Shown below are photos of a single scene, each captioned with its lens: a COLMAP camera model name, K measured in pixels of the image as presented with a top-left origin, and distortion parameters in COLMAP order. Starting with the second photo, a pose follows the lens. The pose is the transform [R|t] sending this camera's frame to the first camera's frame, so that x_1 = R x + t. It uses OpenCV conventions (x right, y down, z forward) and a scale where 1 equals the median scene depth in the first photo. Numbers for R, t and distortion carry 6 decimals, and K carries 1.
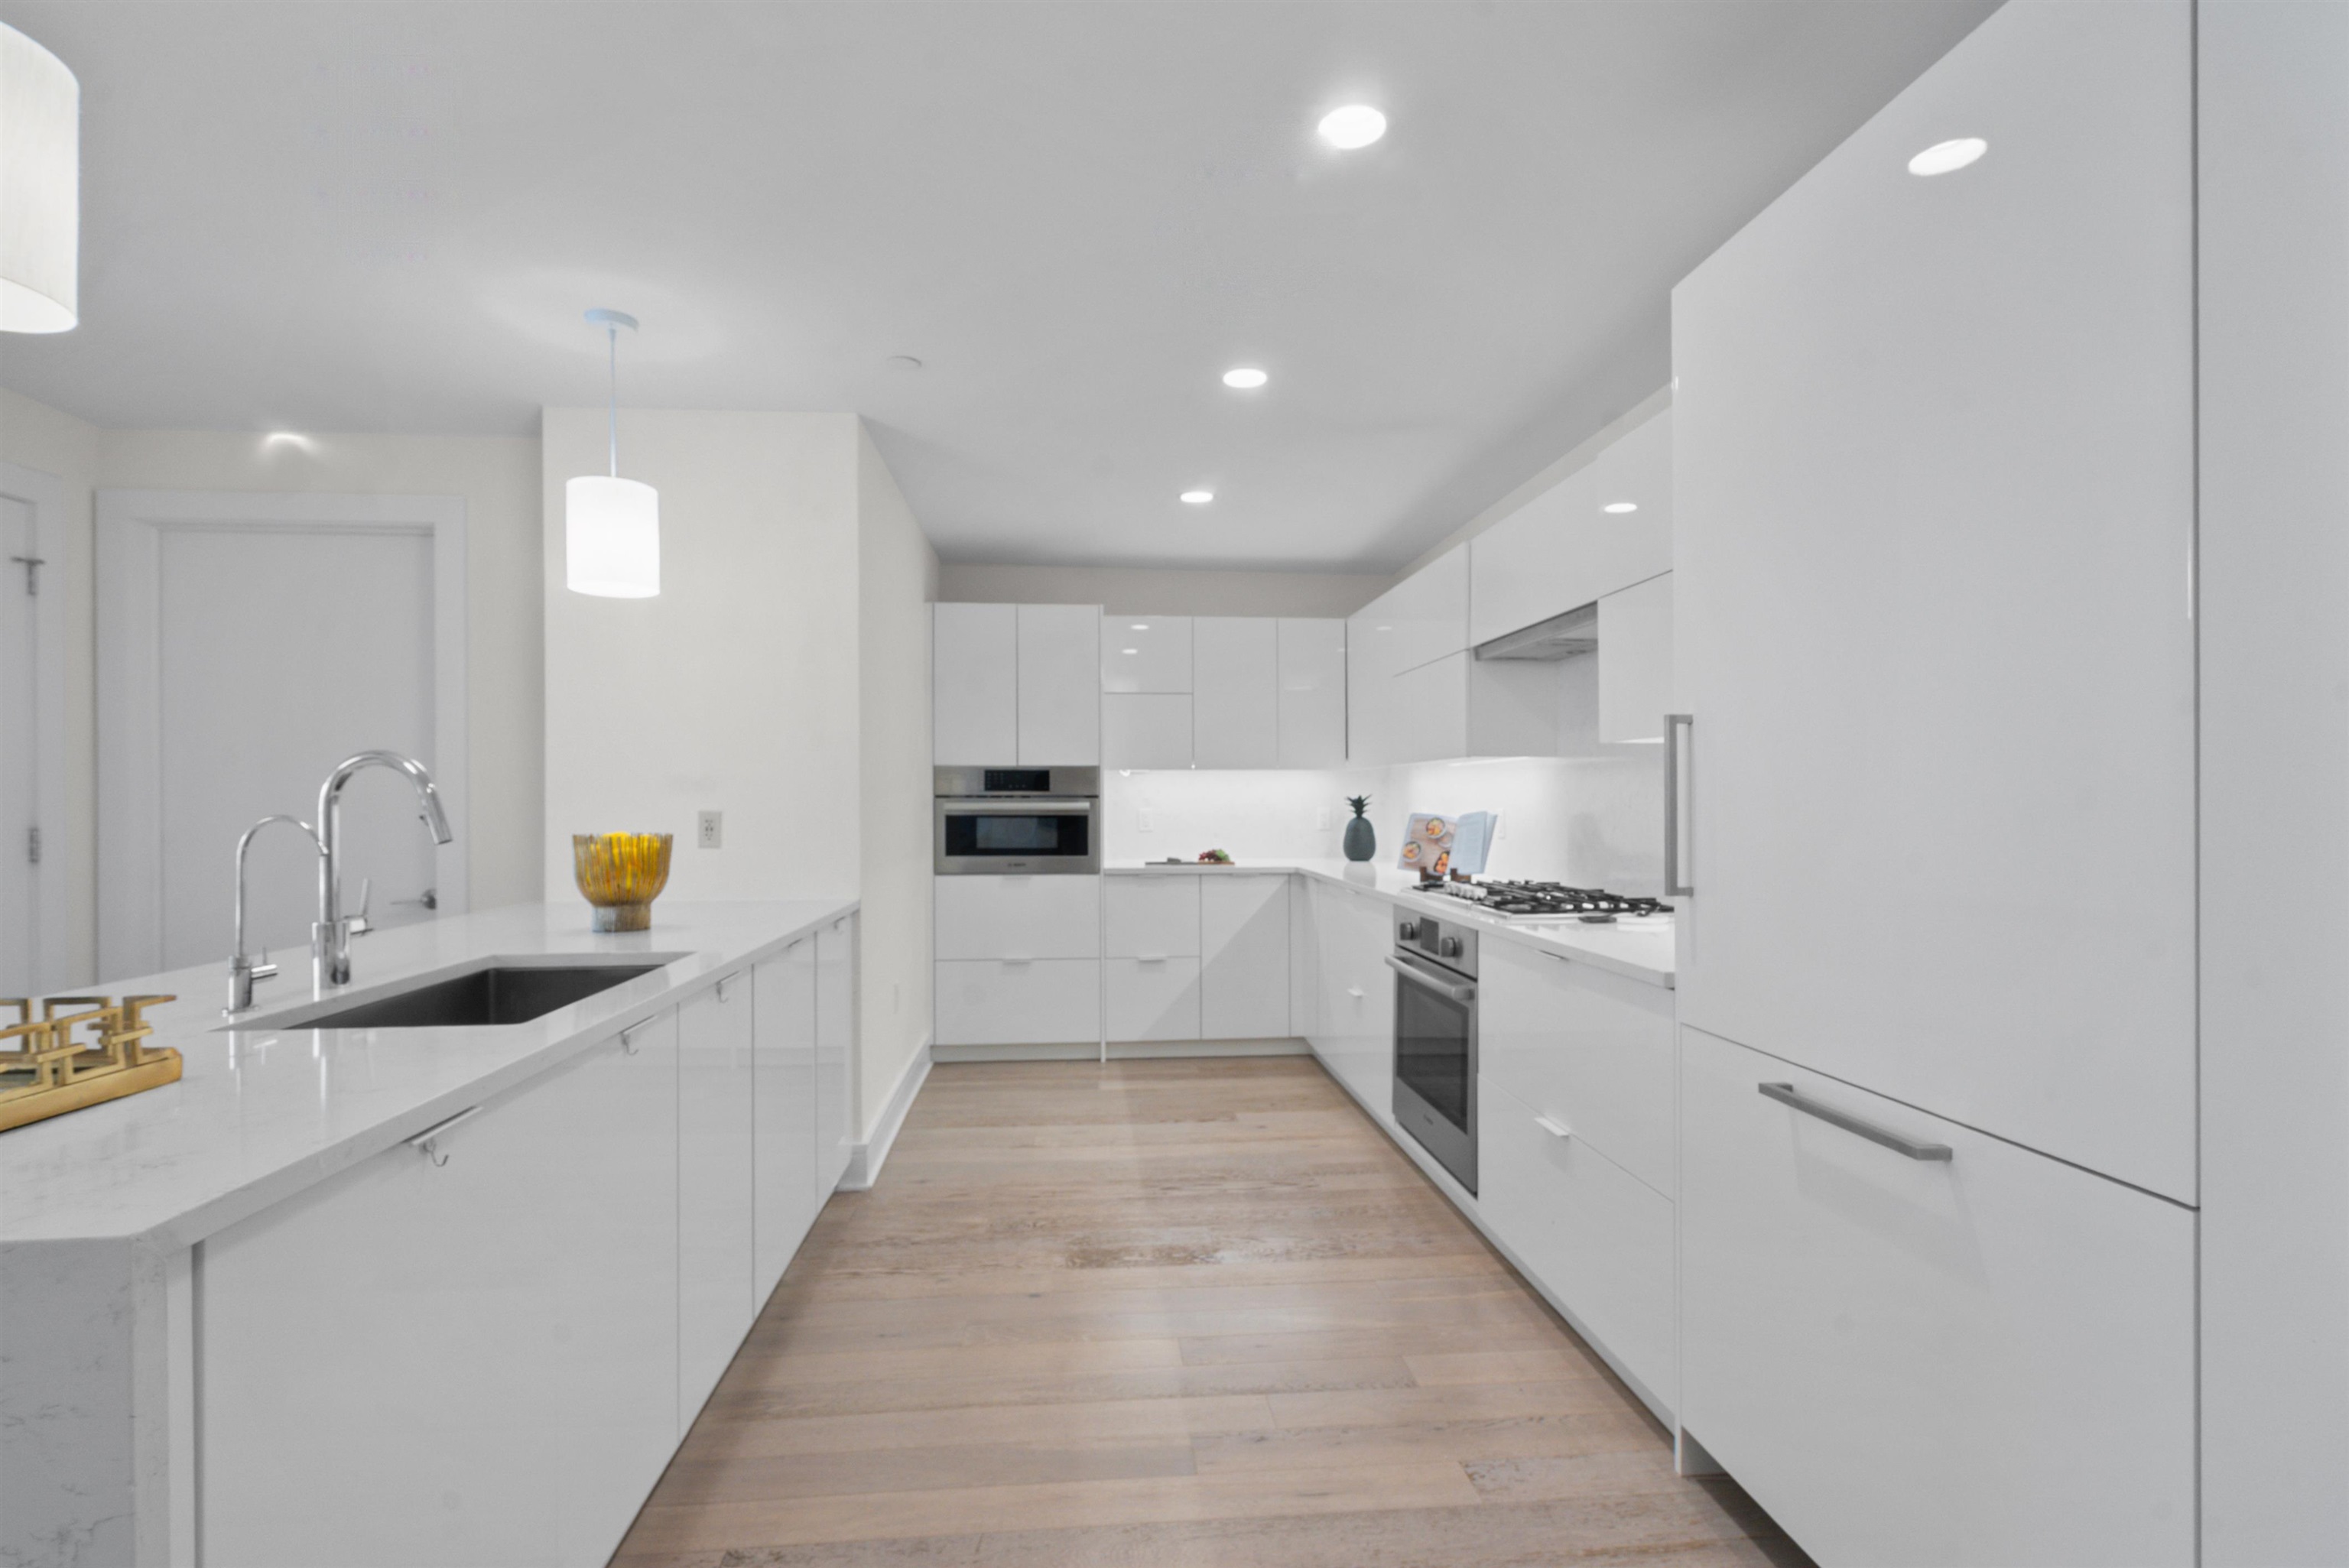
lens RADIAL K [[1096.7, 0, 1166.3], [0, 1096.7, 789.9], [0, 0, 1]] dist [0.001846, 0.000253]
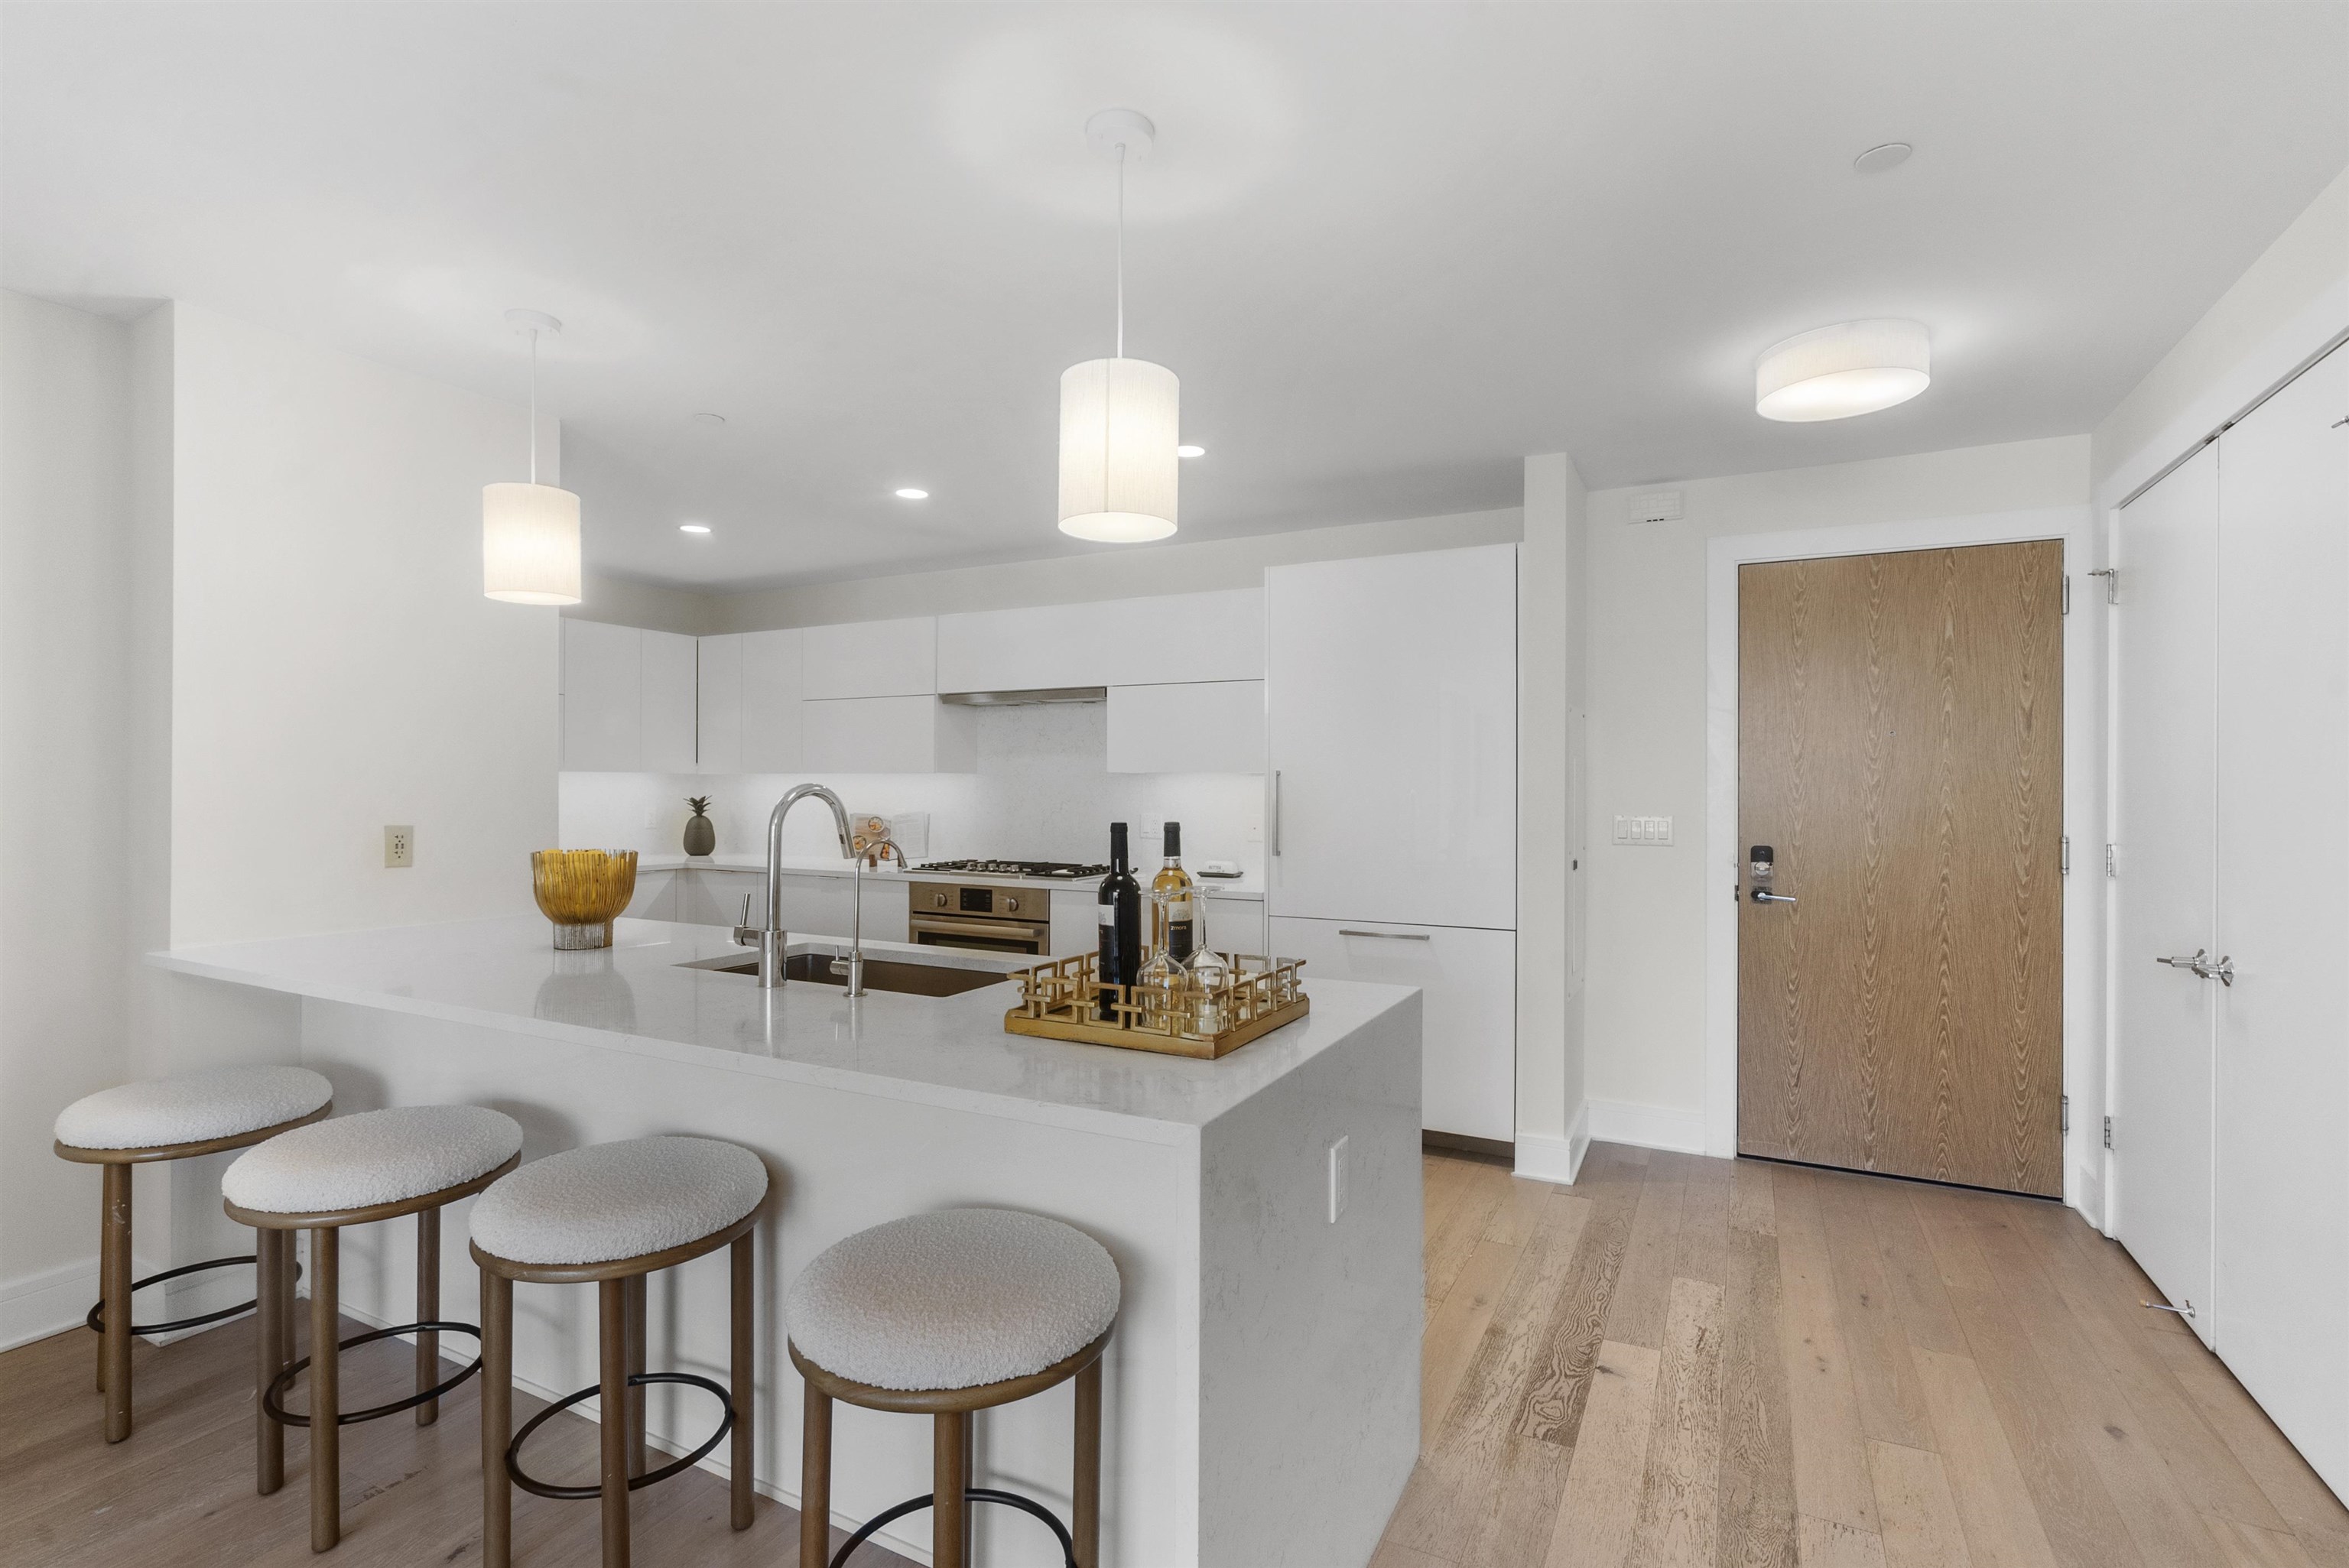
lens RADIAL K [[1096.7, 0, 1152.8], [0, 1096.7, 782.2], [0, 0, 1]] dist [0.001846, 0.000253]
pose [[0.547340, 0.009306, 0.836859, -0.669834], [-0.013536, 0.999906, -0.002266, -0.017332], [-0.836801, -0.010088, 0.547415, 0.013355]]
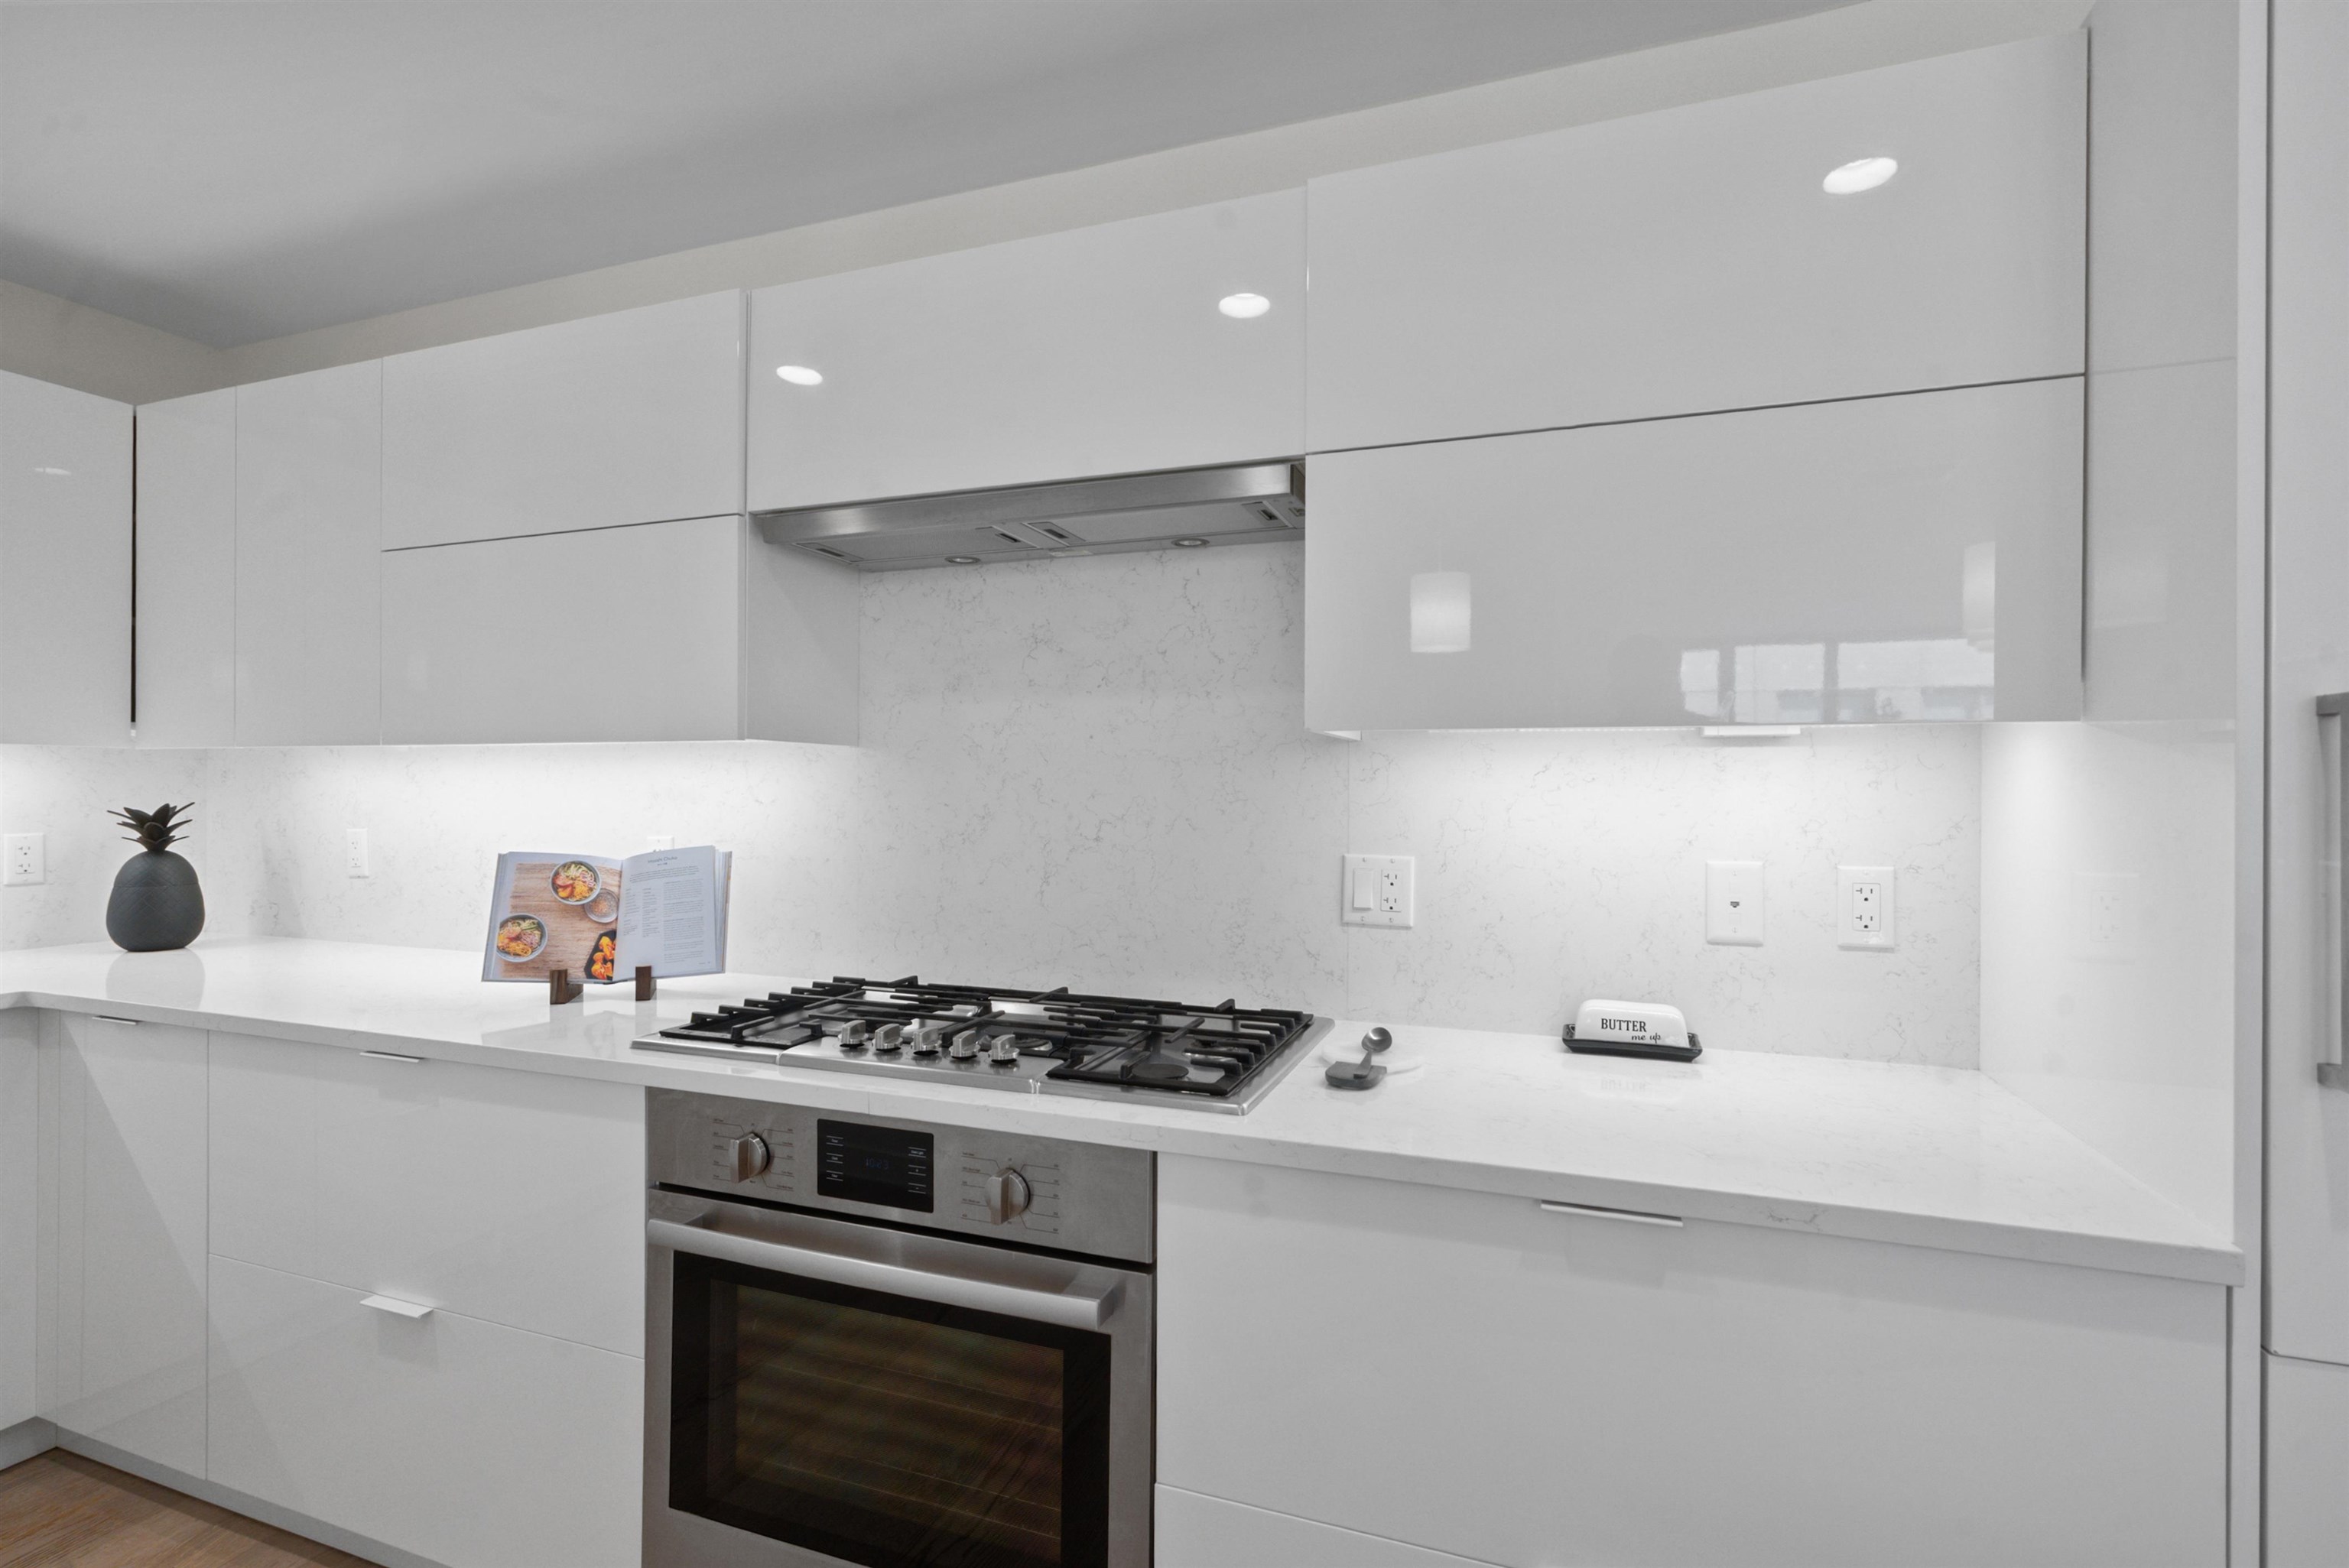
lens RADIAL K [[1096.7, 0, 1169.8], [0, 1096.7, 793.0], [0, 0, 1]] dist [0.001846, 0.000253]
pose [[0.429359, 0.003453, 0.903127, -0.072248], [-0.014551, 0.999889, 0.003095, -0.009613], [-0.903017, -0.014471, 0.429362, 0.571779]]
